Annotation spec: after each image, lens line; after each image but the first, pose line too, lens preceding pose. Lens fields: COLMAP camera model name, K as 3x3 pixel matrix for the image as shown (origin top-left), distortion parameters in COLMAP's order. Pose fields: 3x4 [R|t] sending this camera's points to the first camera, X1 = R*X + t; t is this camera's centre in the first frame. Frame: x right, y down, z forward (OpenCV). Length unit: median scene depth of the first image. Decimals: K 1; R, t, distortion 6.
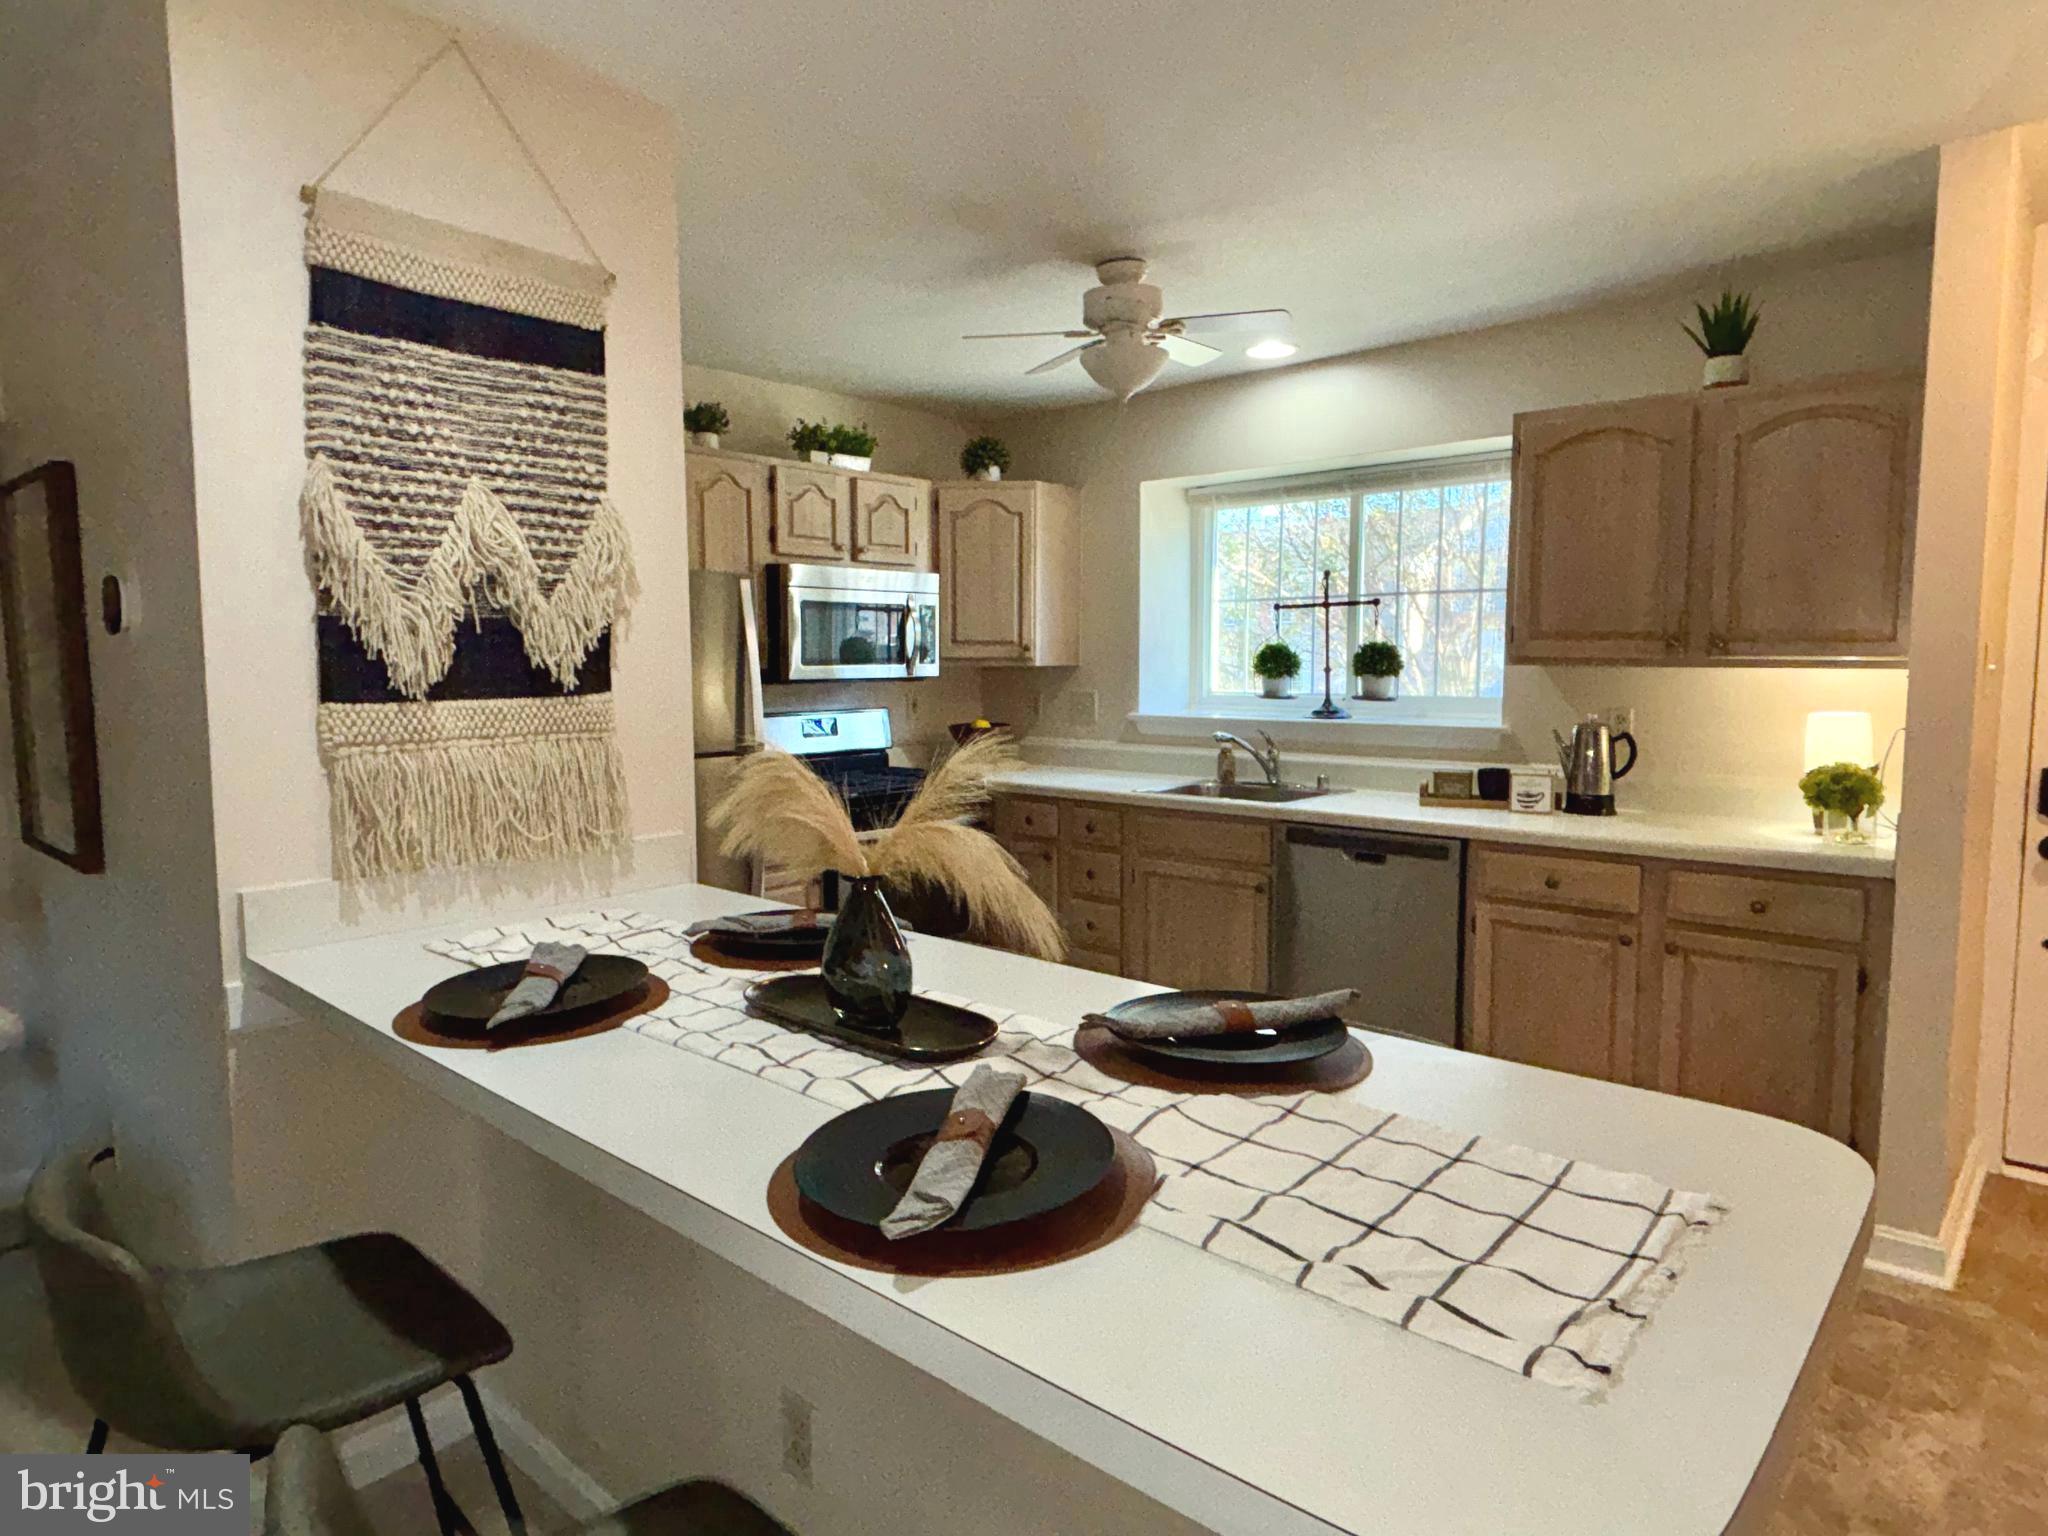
lens RADIAL K [[1217.8, 0, 1024.0], [0, 1217.8, 768.0], [0, 0, 1]] dist [0.000036, -0.000060]
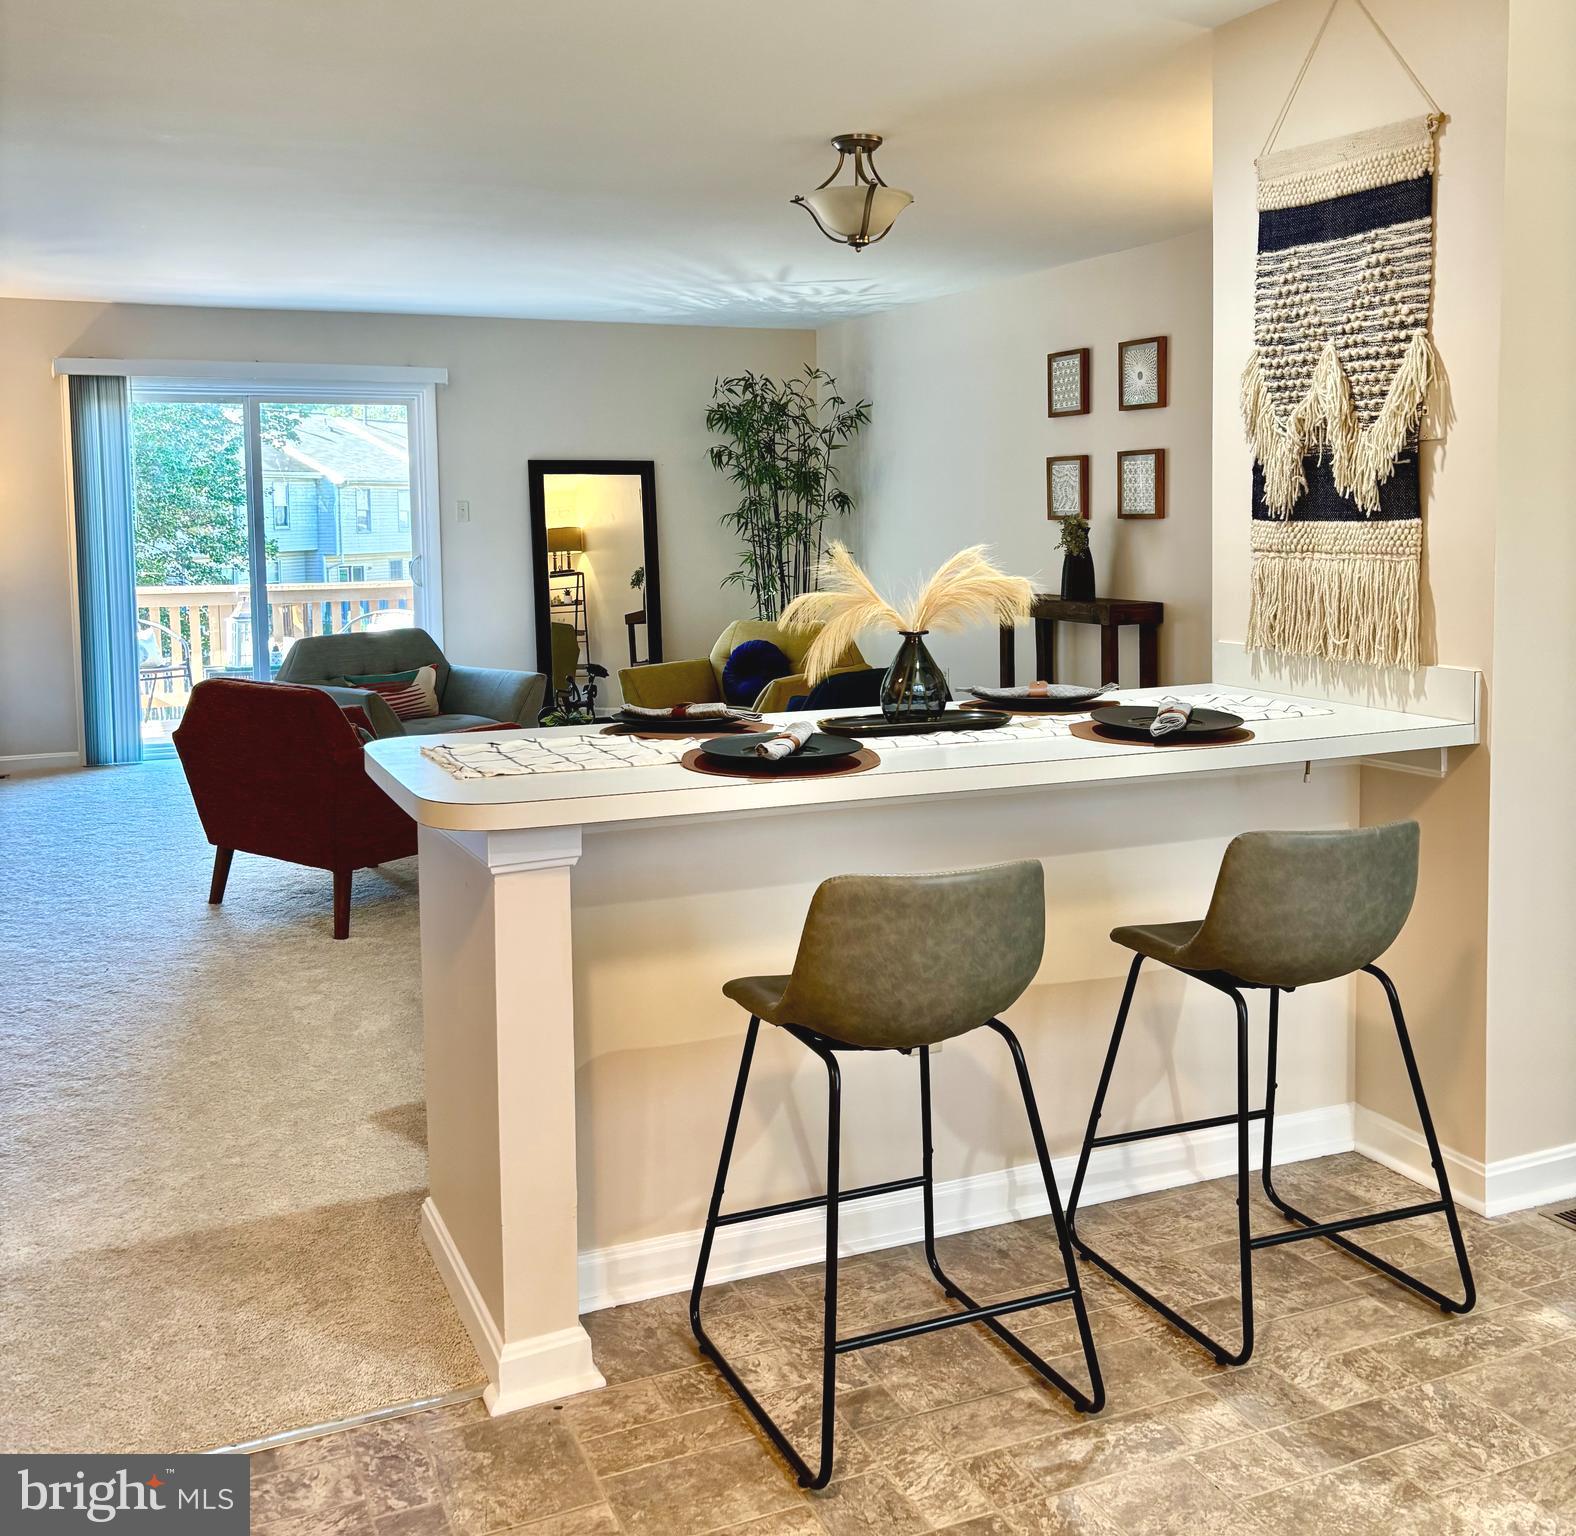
lens RADIAL K [[1700.7, 0, 788.0], [0, 1700.7, 768.0], [0, 0, 1]] dist [-0.005366, 0.008892]
pose [[-0.442172, 0.134891, -0.886729, 1.386872], [-0.087455, 0.977432, 0.192298, -0.097305], [0.892656, 0.162578, -0.420396, 1.309795]]
